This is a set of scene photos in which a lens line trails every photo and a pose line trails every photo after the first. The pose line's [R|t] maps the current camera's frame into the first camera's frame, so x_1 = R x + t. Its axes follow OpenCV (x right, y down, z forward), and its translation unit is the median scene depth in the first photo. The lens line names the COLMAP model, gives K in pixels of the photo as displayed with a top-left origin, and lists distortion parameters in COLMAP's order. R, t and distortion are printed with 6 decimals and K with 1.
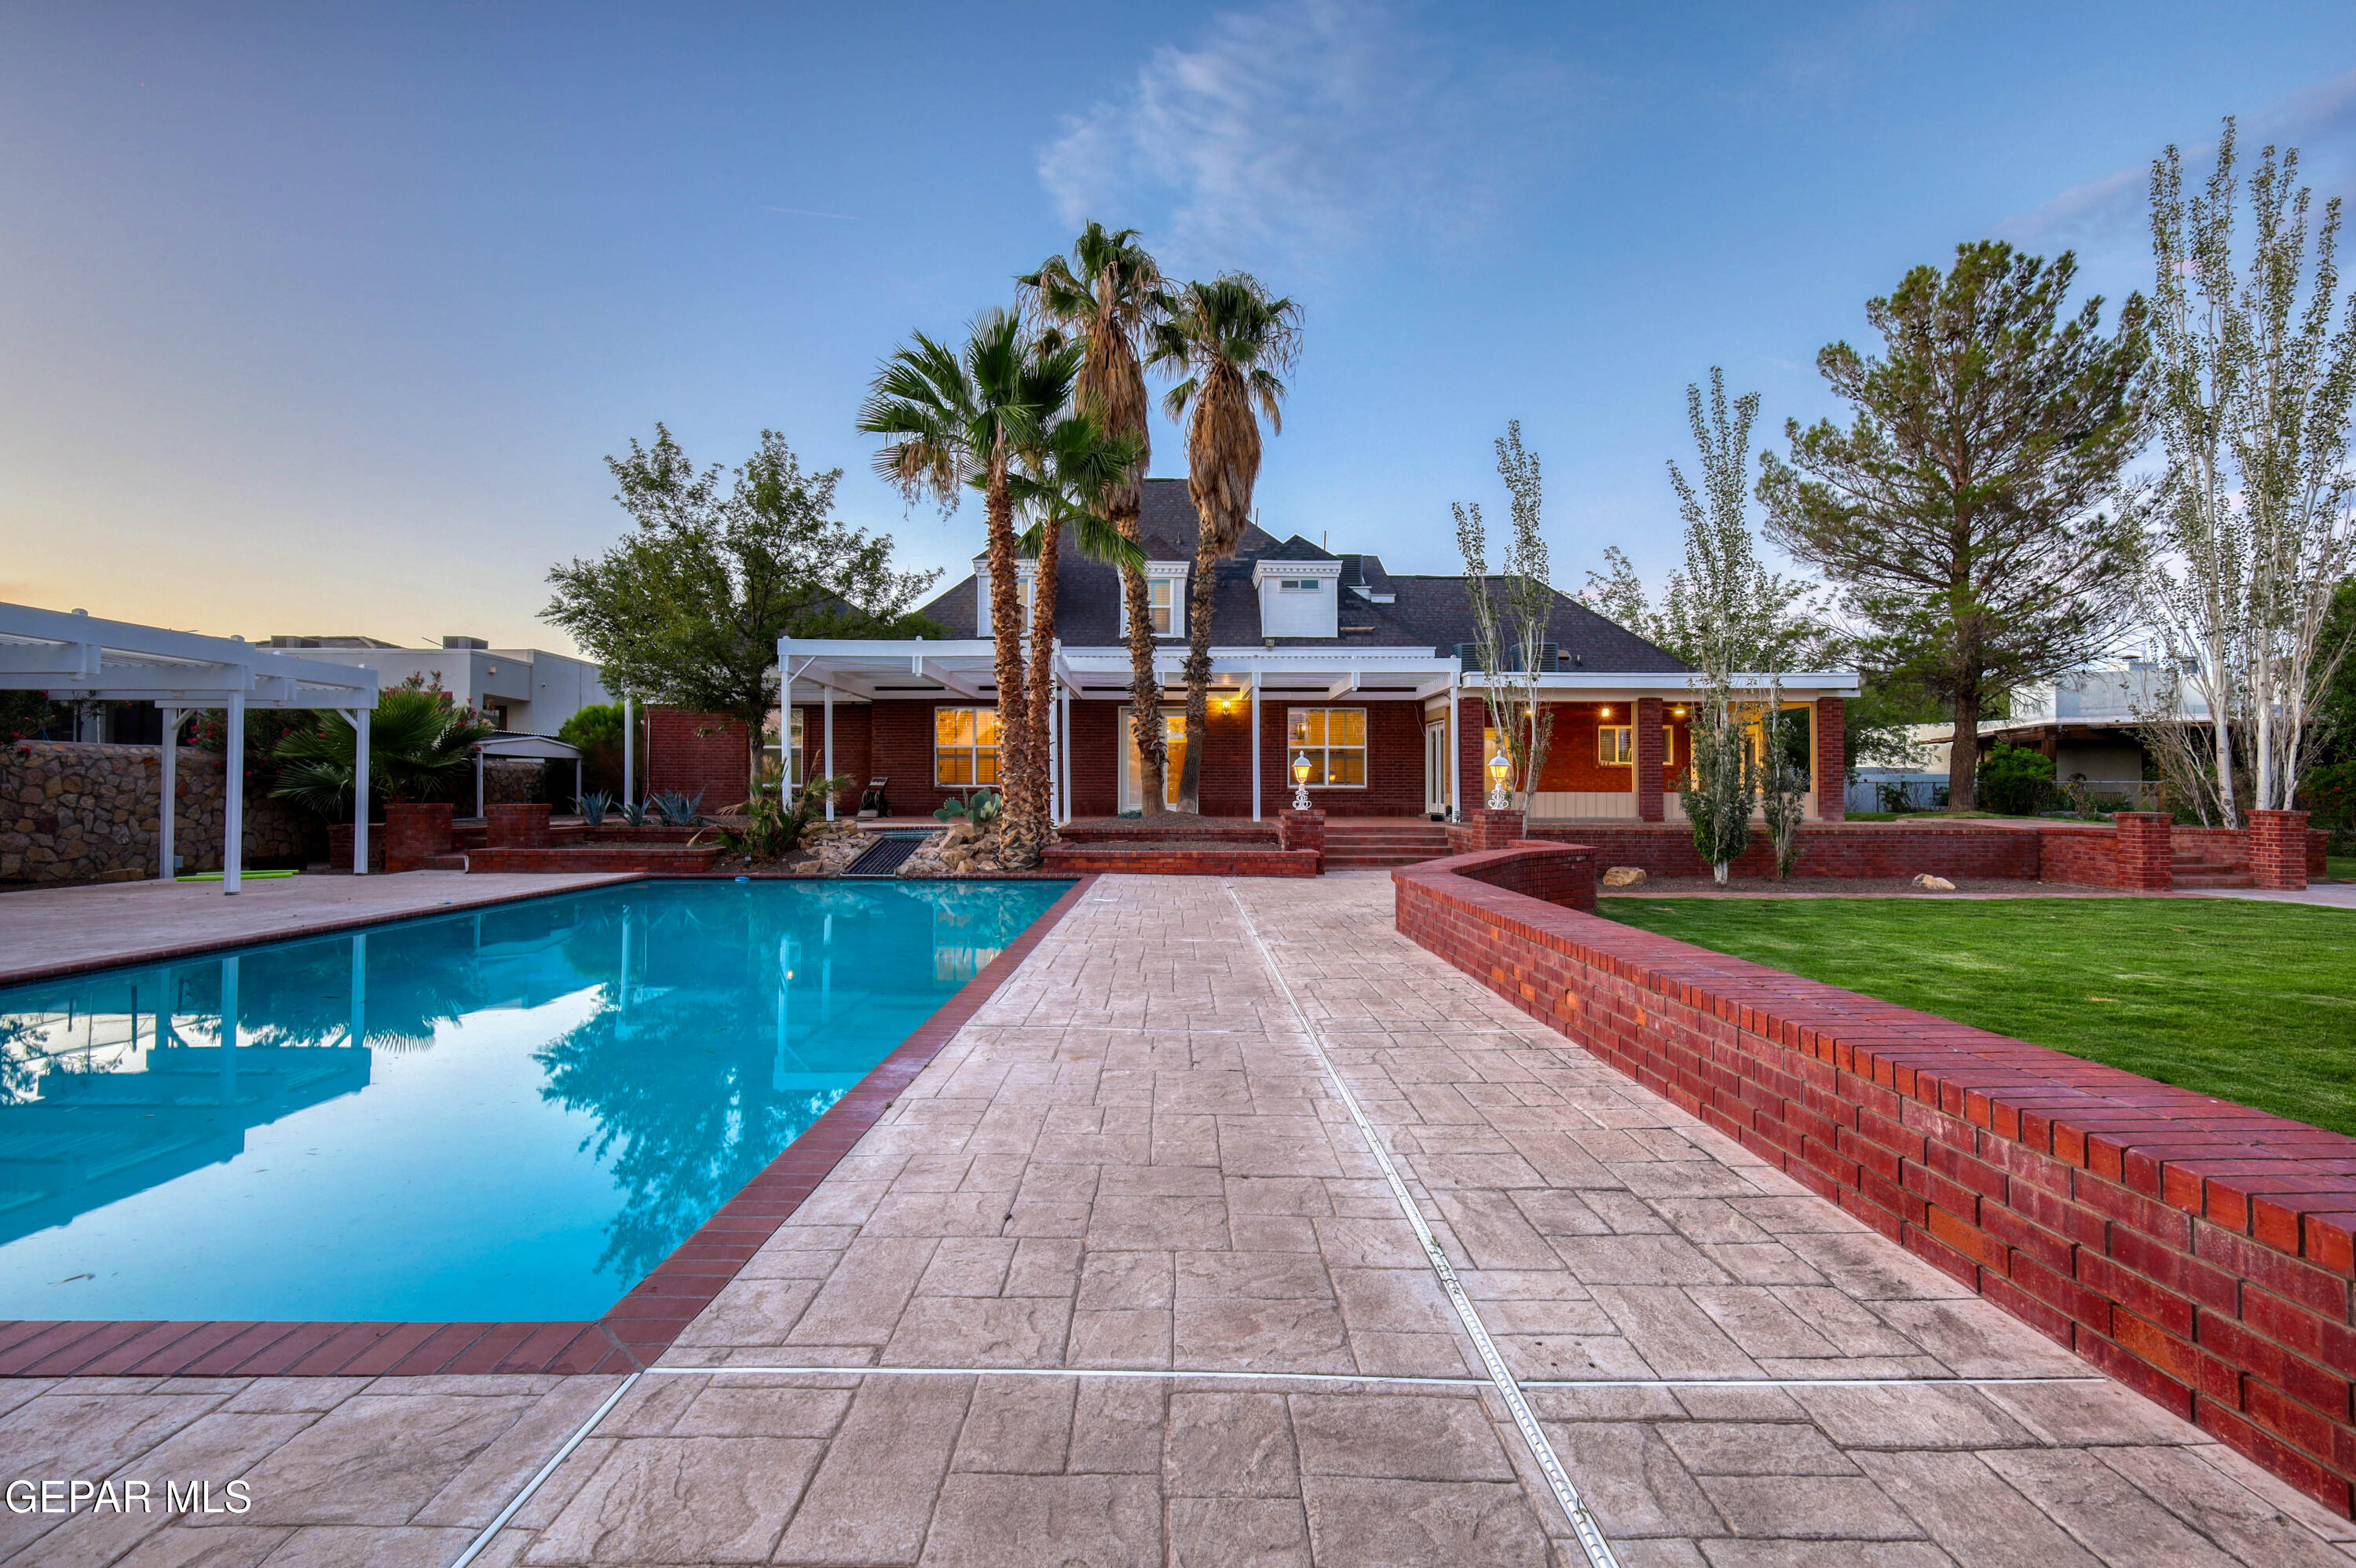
lens RADIAL K [[1025.2, 0, 1174.1], [0, 1025.2, 772.8], [0, 0, 1]] dist [0.003698, -0.001028]
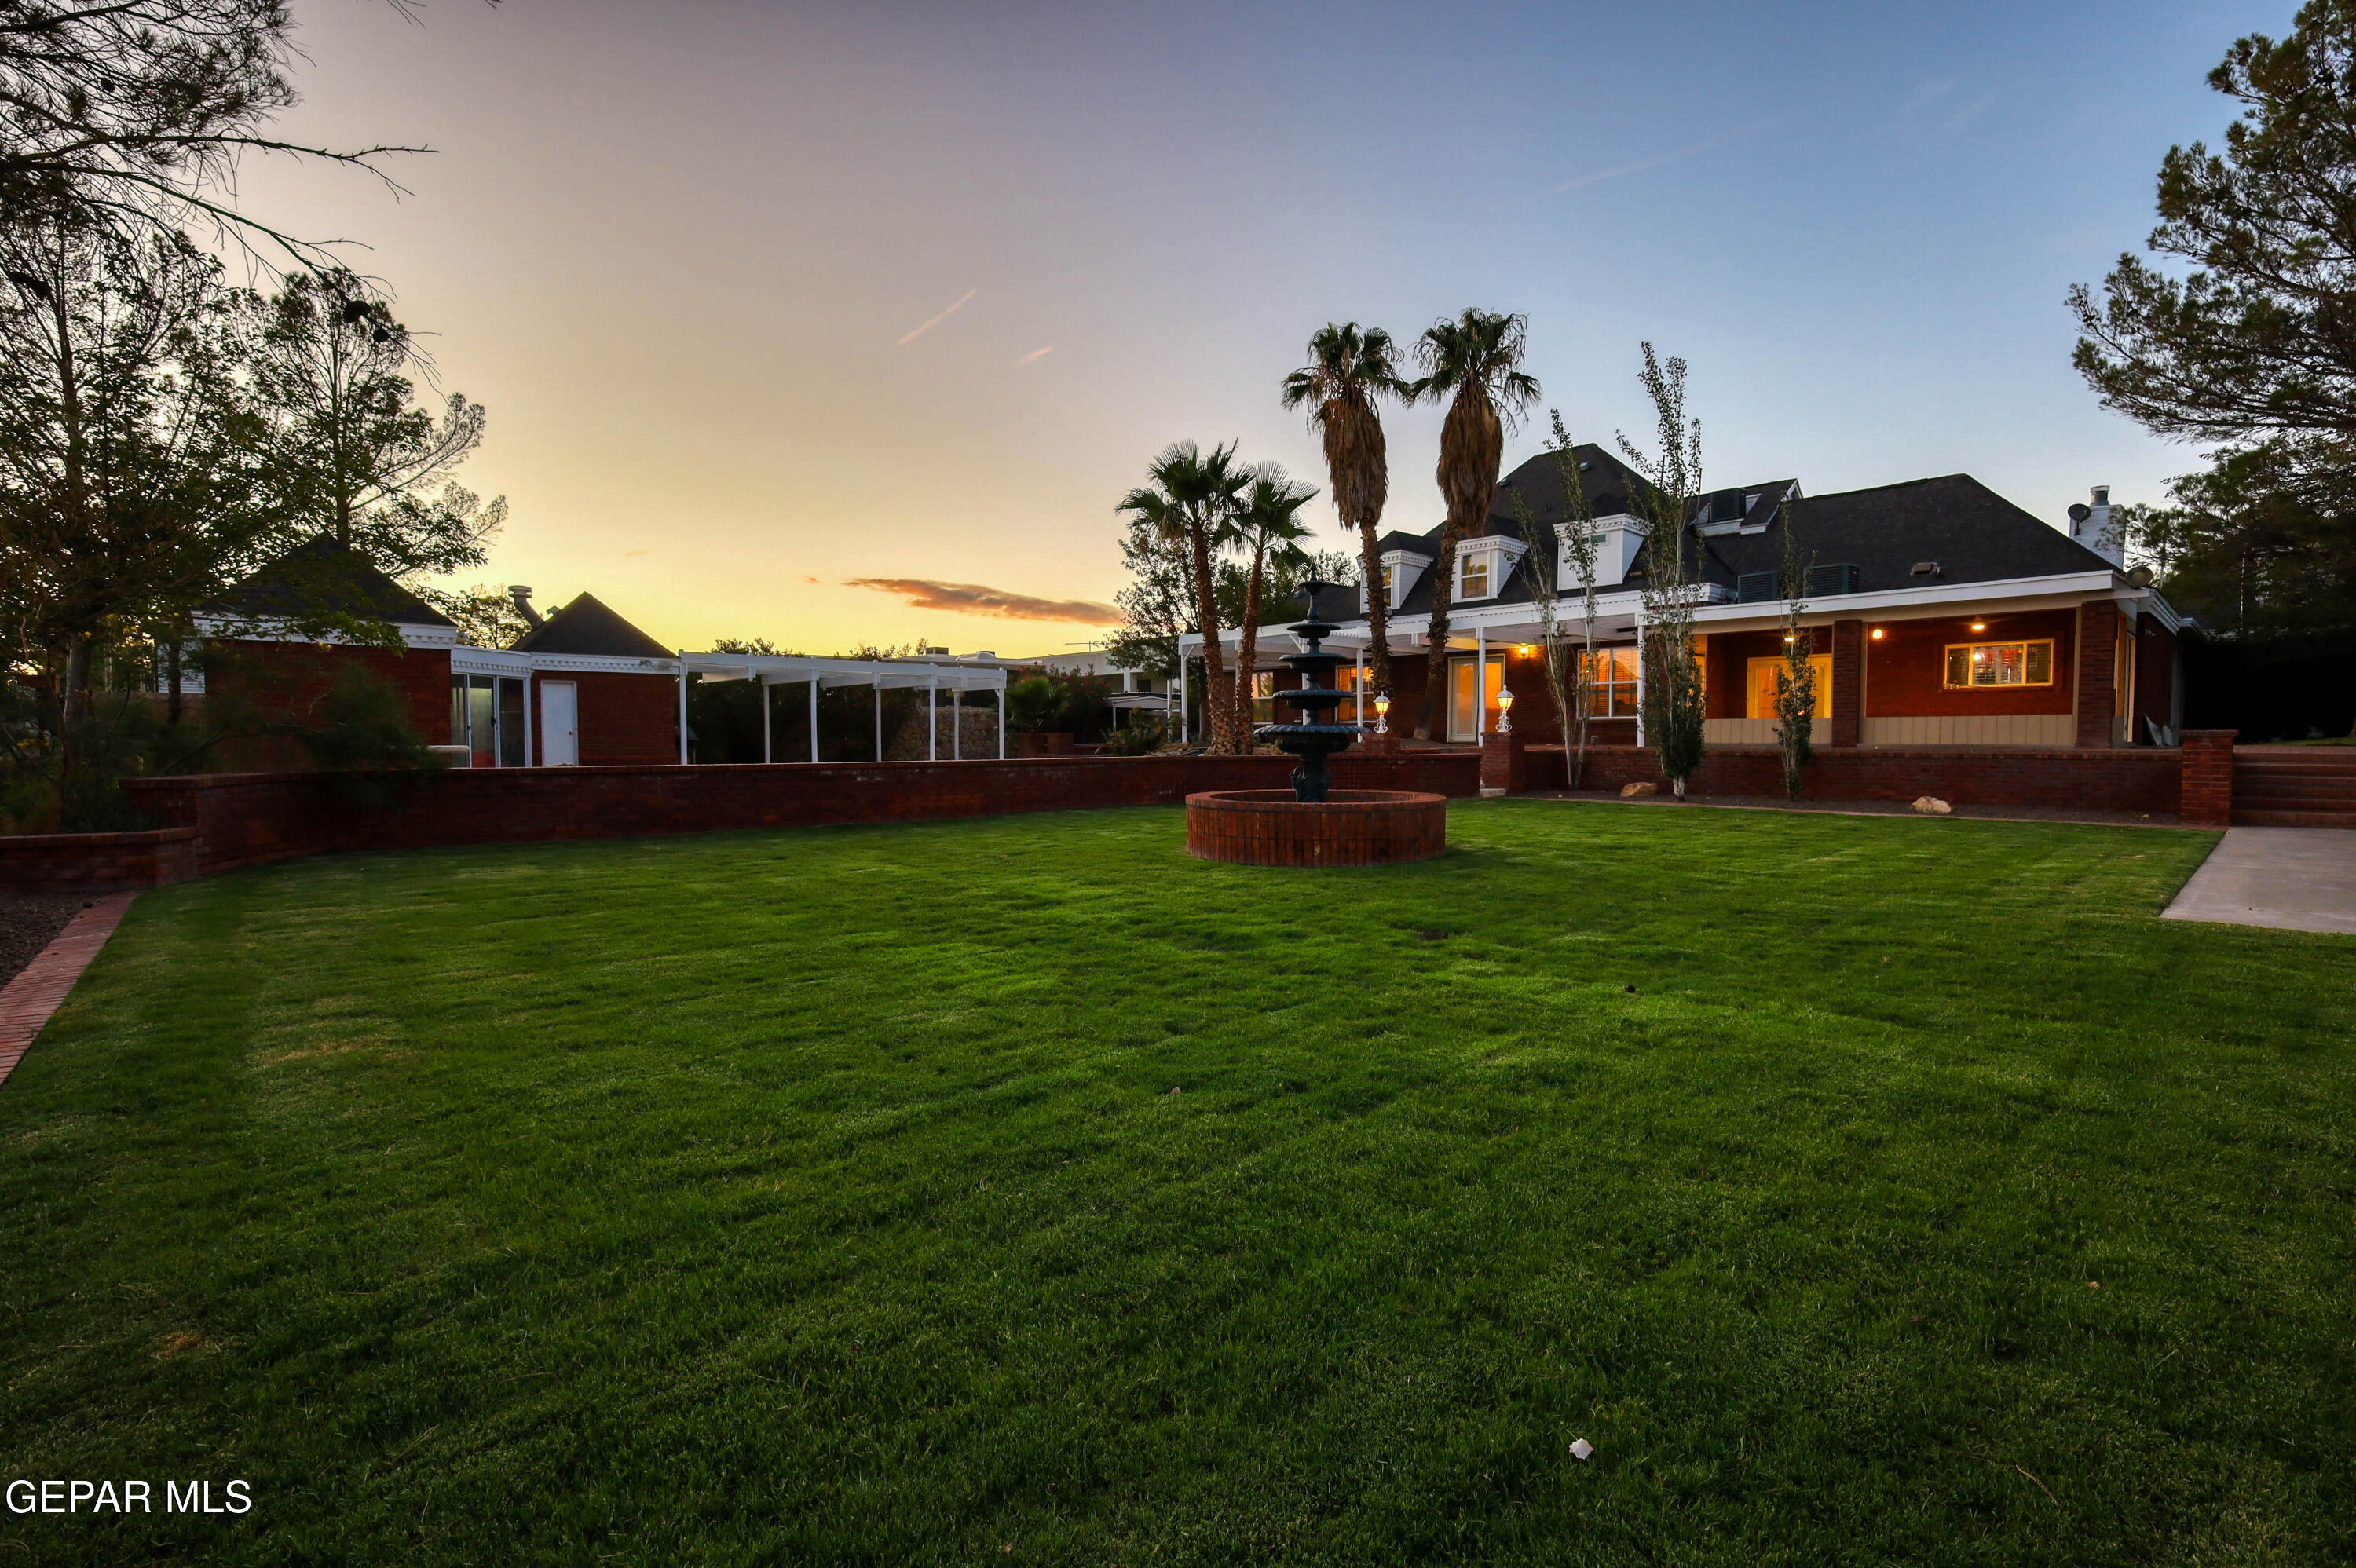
lens RADIAL K [[1025.2, 0, 1178.8], [0, 1025.2, 777.9], [0, 0, 1]] dist [0.003698, -0.001028]
pose [[0.667513, 0.025912, -0.744147, 0.917279], [0.017122, 0.998596, 0.050130, 0.020035], [0.744401, -0.046204, 0.666132, -0.143953]]
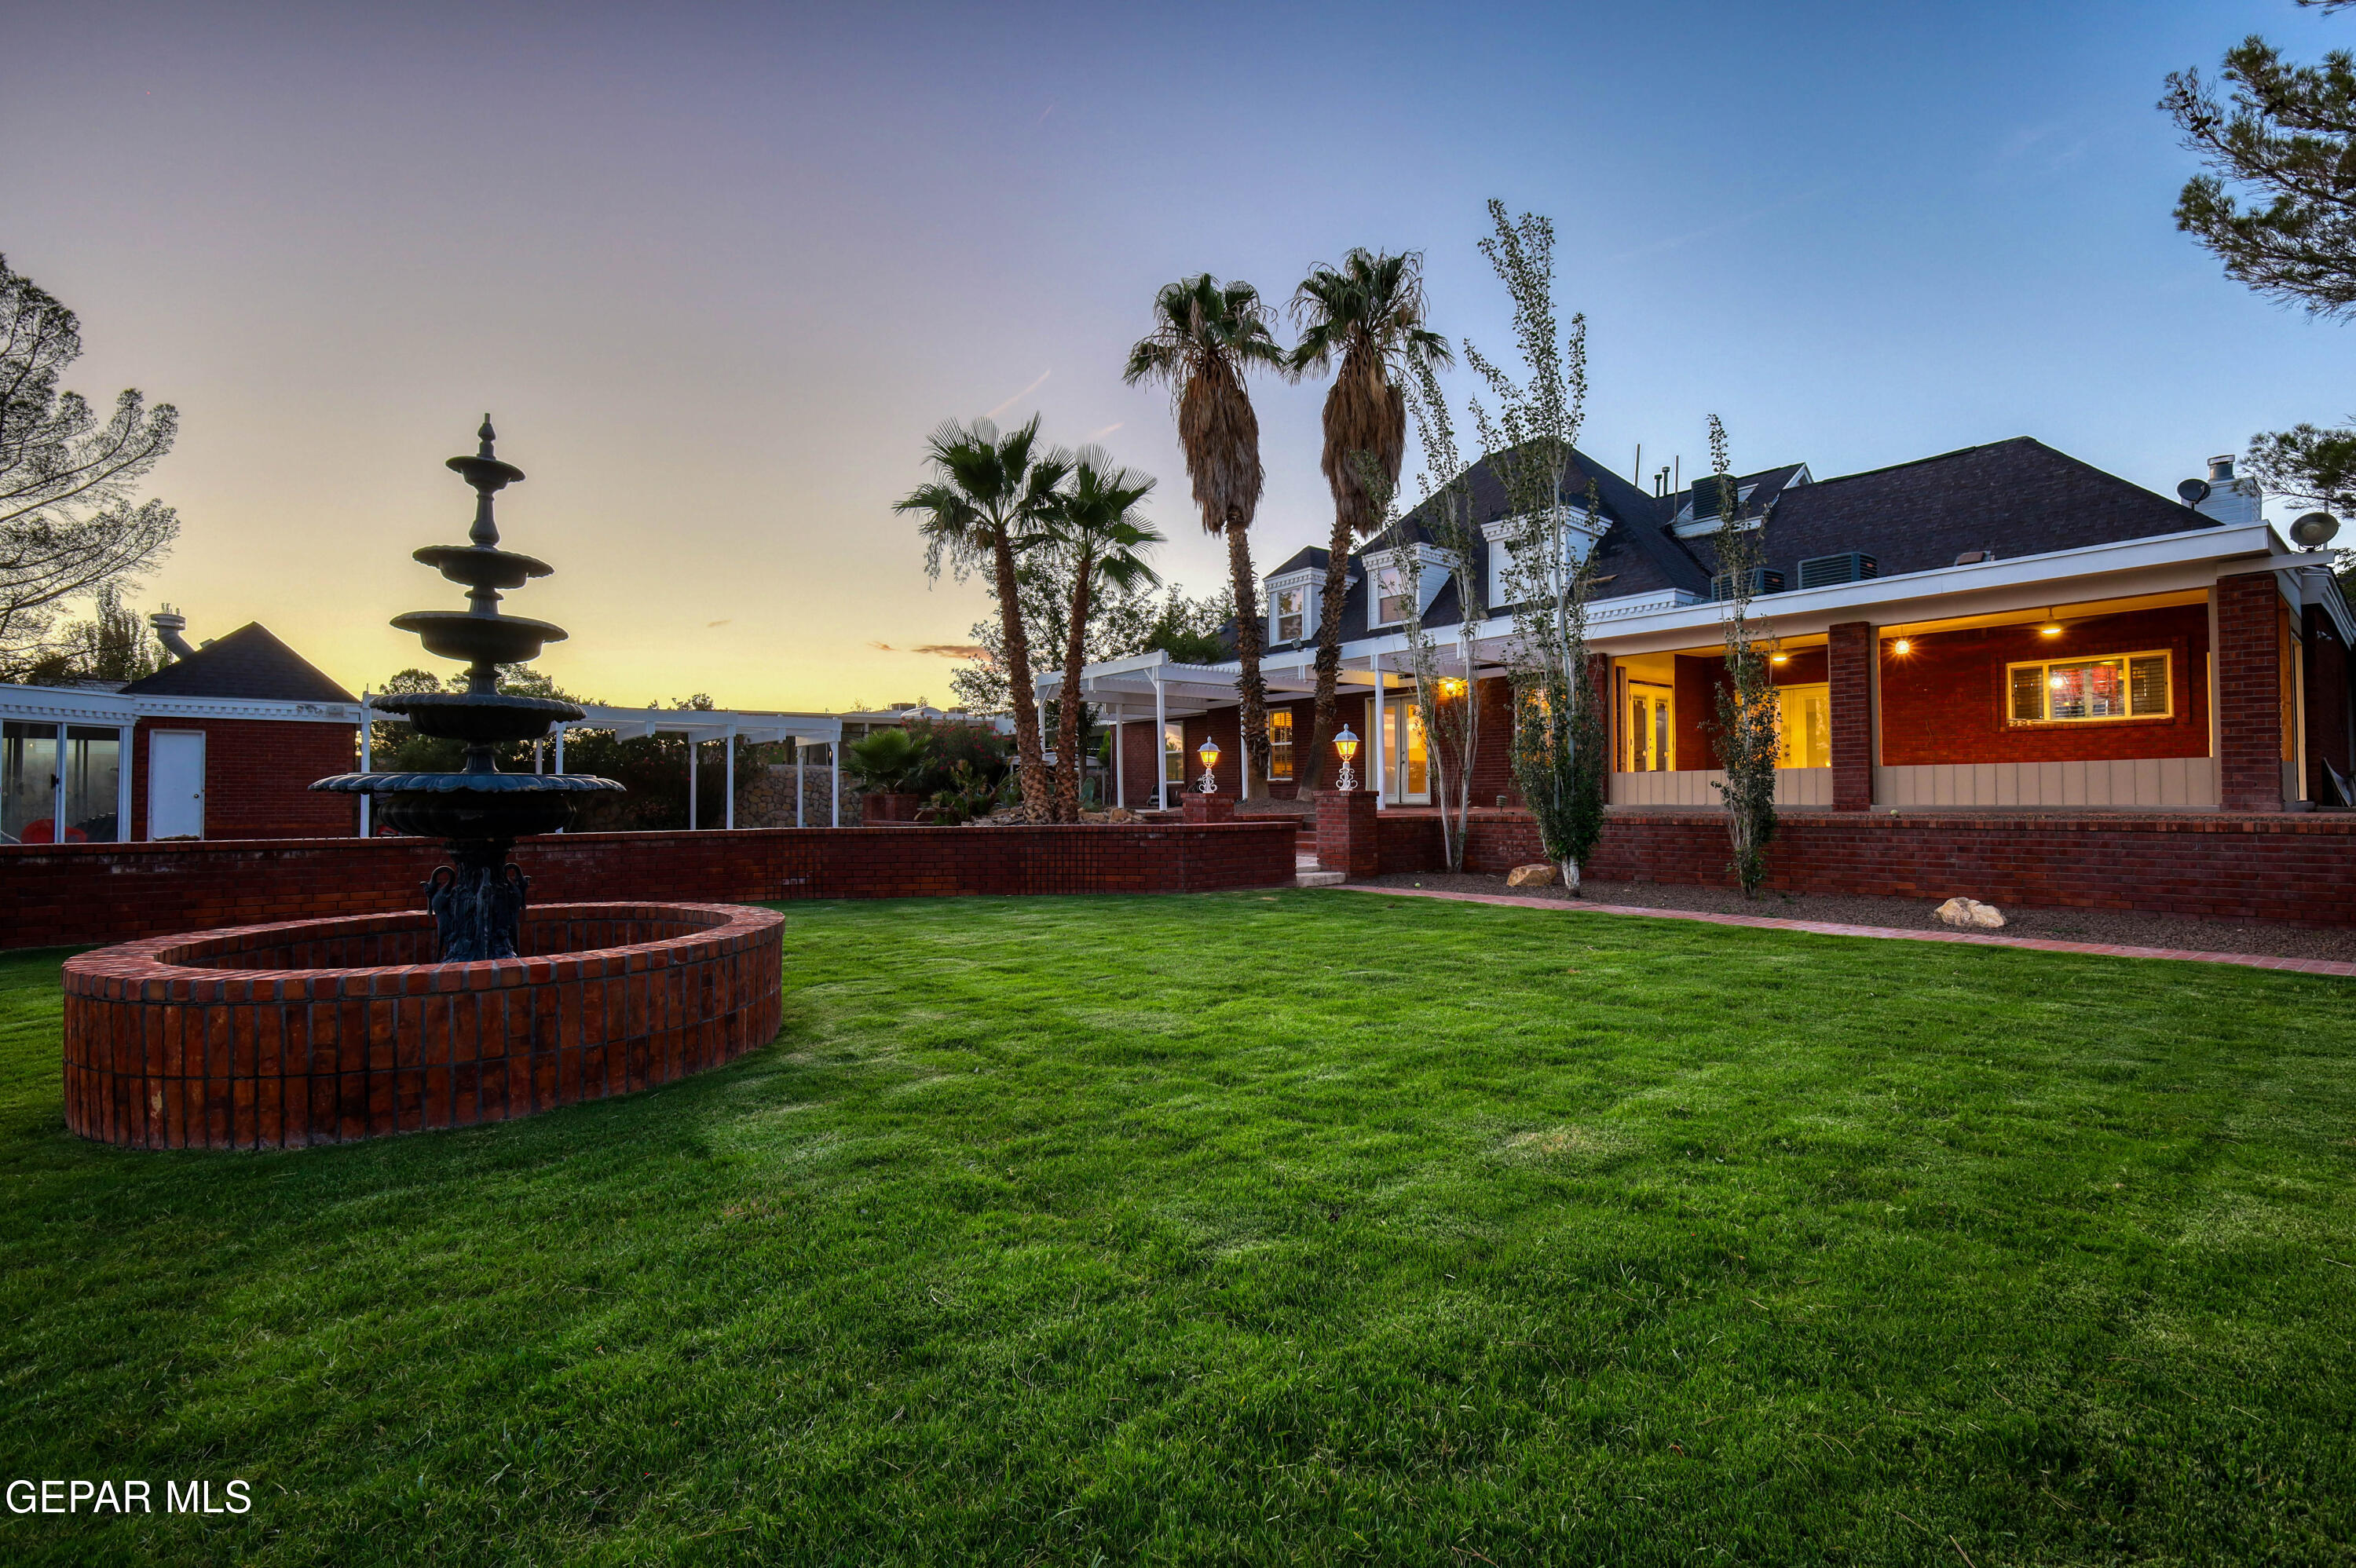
lens RADIAL K [[1025.2, 0, 1184.4], [0, 1025.2, 773.6], [0, 0, 1]] dist [0.003698, -0.001028]
pose [[0.623004, -0.025153, -0.781814, 0.849788], [0.021461, 0.999656, -0.015060, 0.029132], [0.781924, -0.007396, 0.623329, 0.305793]]
